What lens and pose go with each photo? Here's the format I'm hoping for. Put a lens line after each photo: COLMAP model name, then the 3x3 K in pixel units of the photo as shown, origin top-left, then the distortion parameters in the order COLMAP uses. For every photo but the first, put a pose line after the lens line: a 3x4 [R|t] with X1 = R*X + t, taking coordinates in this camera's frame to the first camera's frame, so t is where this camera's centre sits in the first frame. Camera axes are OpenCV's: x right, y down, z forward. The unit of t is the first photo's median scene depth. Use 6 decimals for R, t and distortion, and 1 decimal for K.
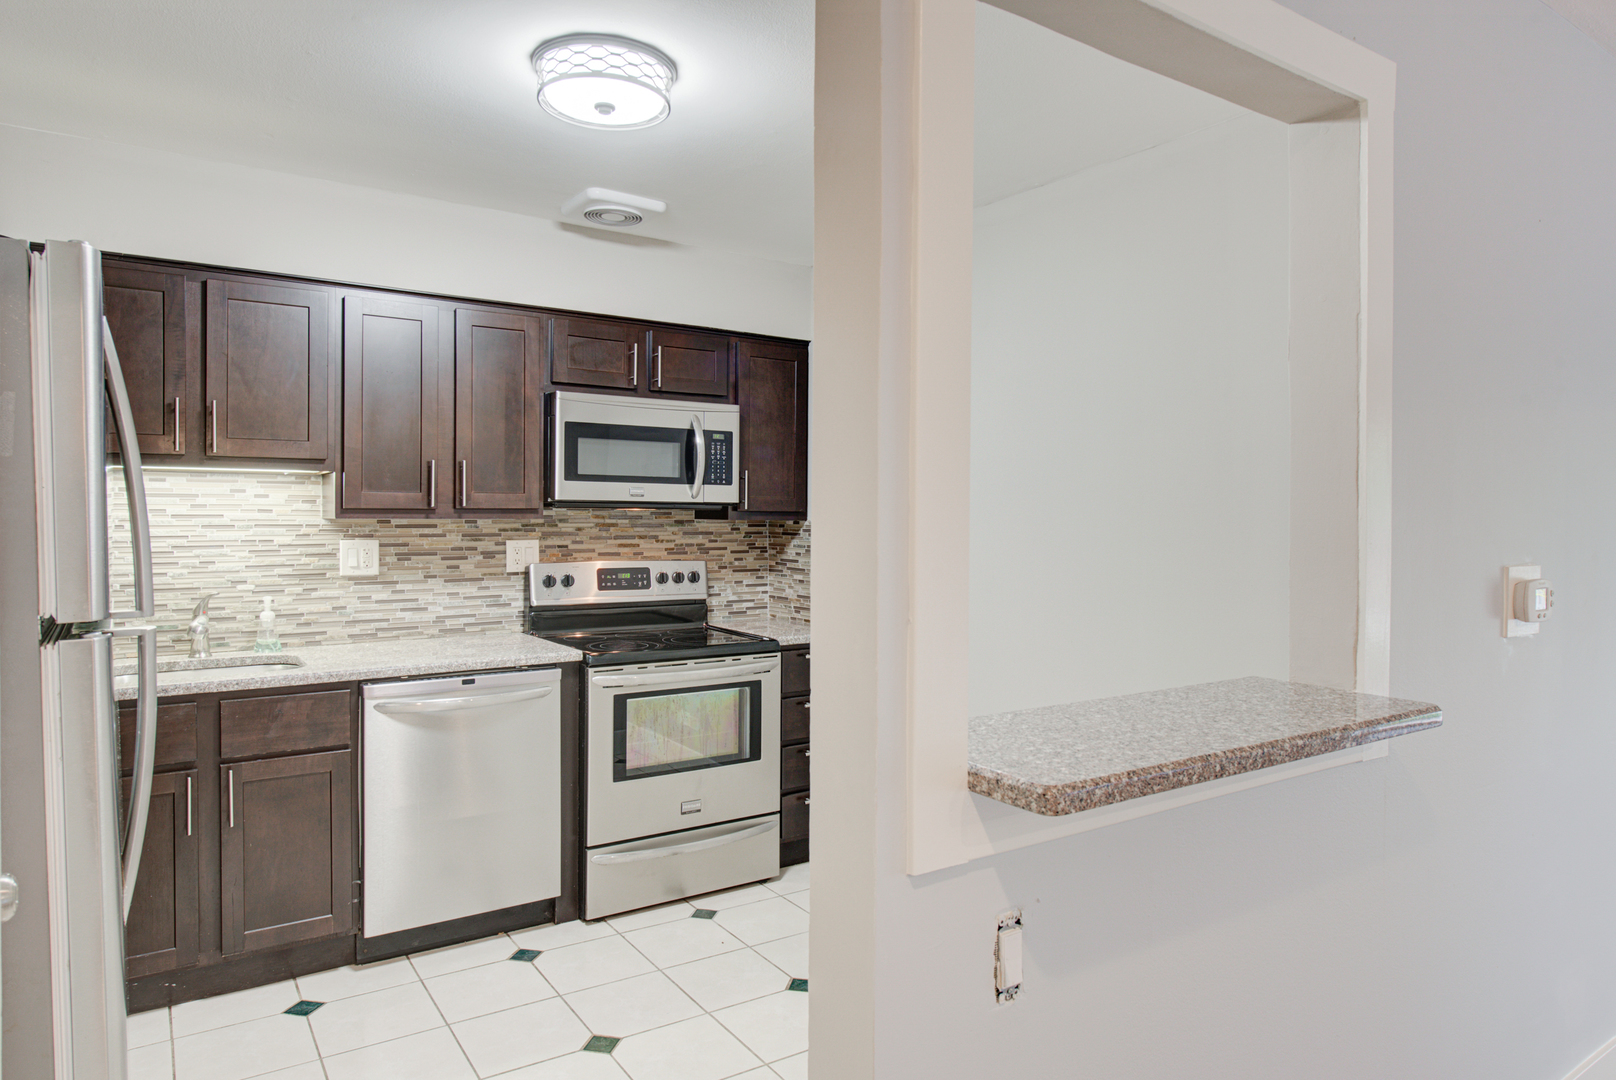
lens RADIAL K [[980.3, 0, 816.1], [0, 980.3, 536.1], [0, 0, 1]] dist [-0.002909, 0.000994]
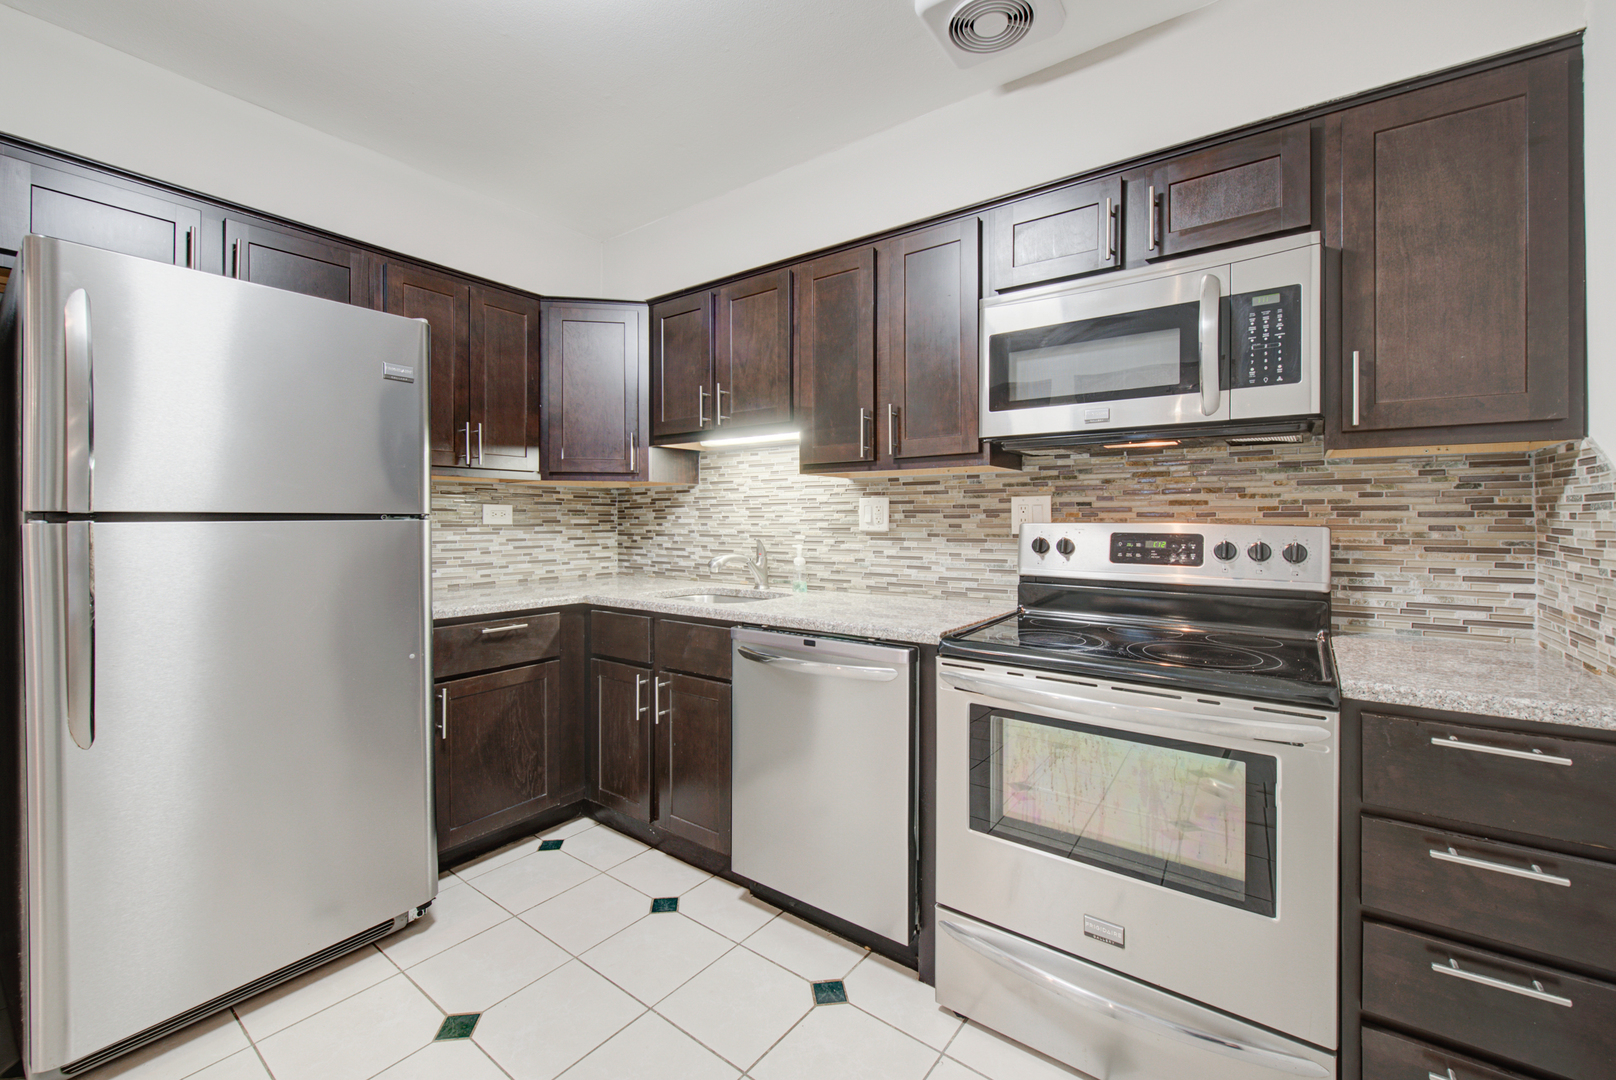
lens RADIAL K [[660.2, 0, 844.3], [0, 660.2, 523.2], [0, 0, 1]] dist [-0.000216, -0.000175]
pose [[0.328112, -0.001806, -0.944637, 0.197965], [-0.017403, 0.999817, -0.007956, 0.037225], [0.944479, 0.019050, 0.328020, 0.720204]]
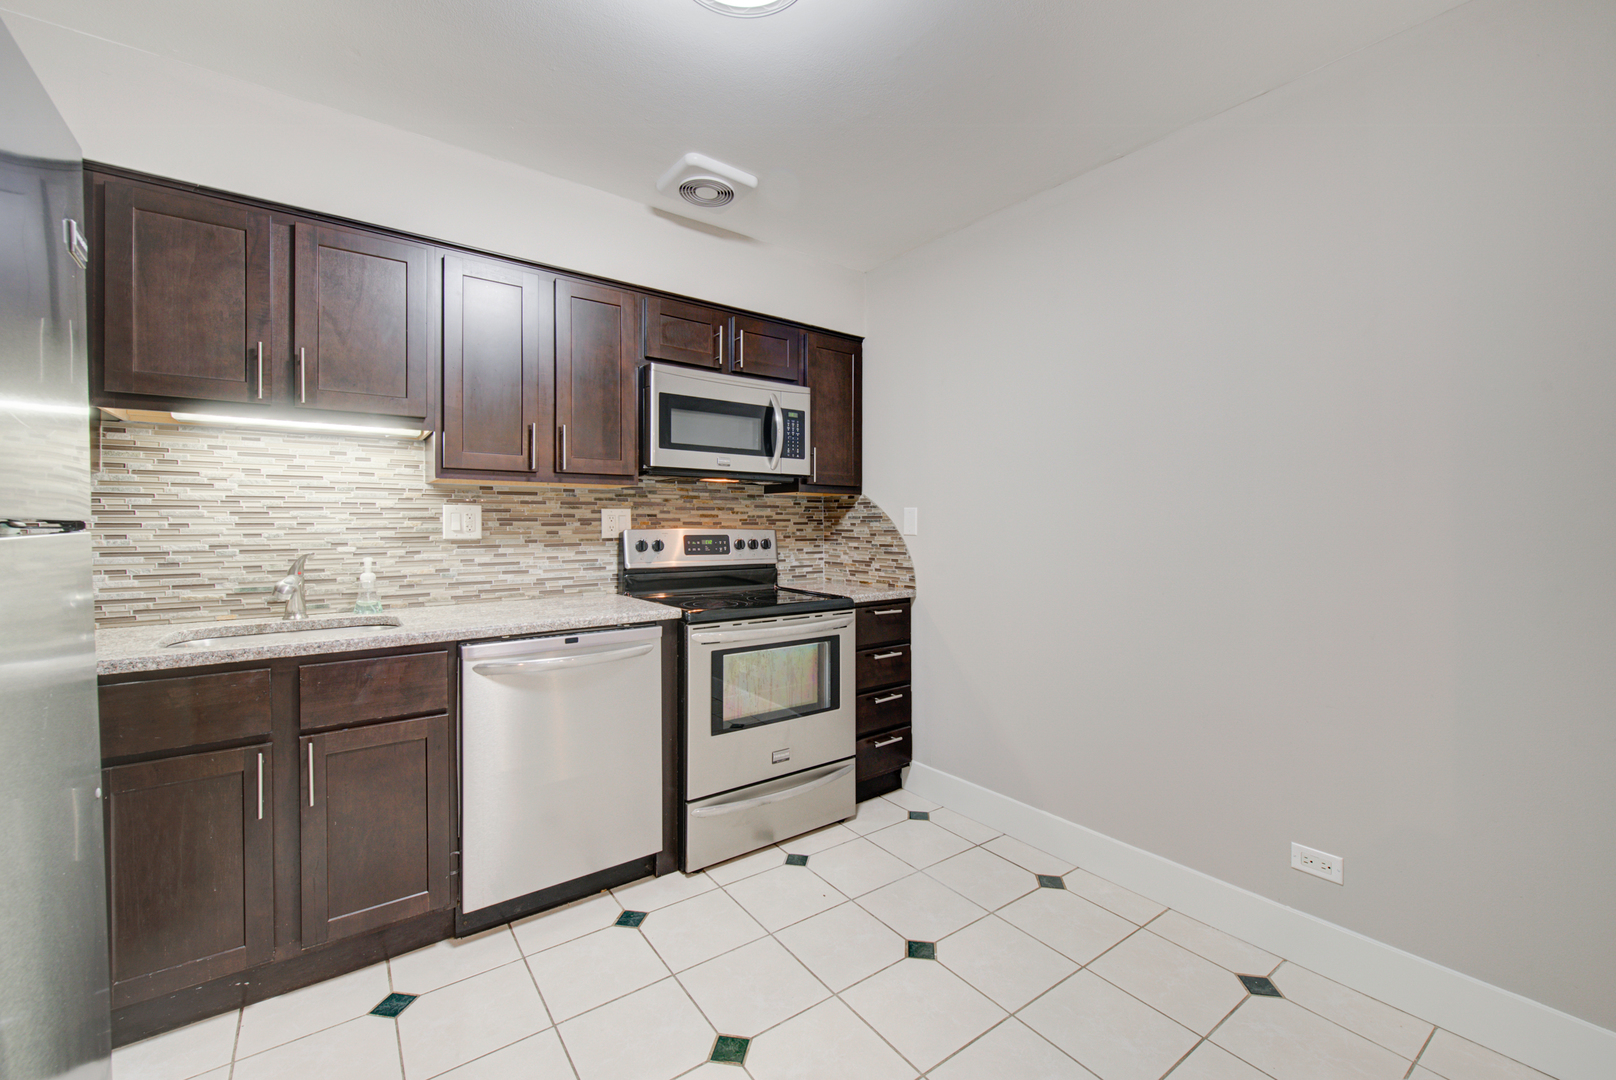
lens RADIAL K [[653.3, 0, 802.6], [0, 653.3, 527.5], [0, 0, 1]] dist [0.000930, -0.000633]
pose [[0.999669, -0.008918, 0.024137, -0.119368], [0.009283, 0.999844, -0.015051, 0.040790], [-0.023999, 0.015270, 0.999595, 0.291907]]
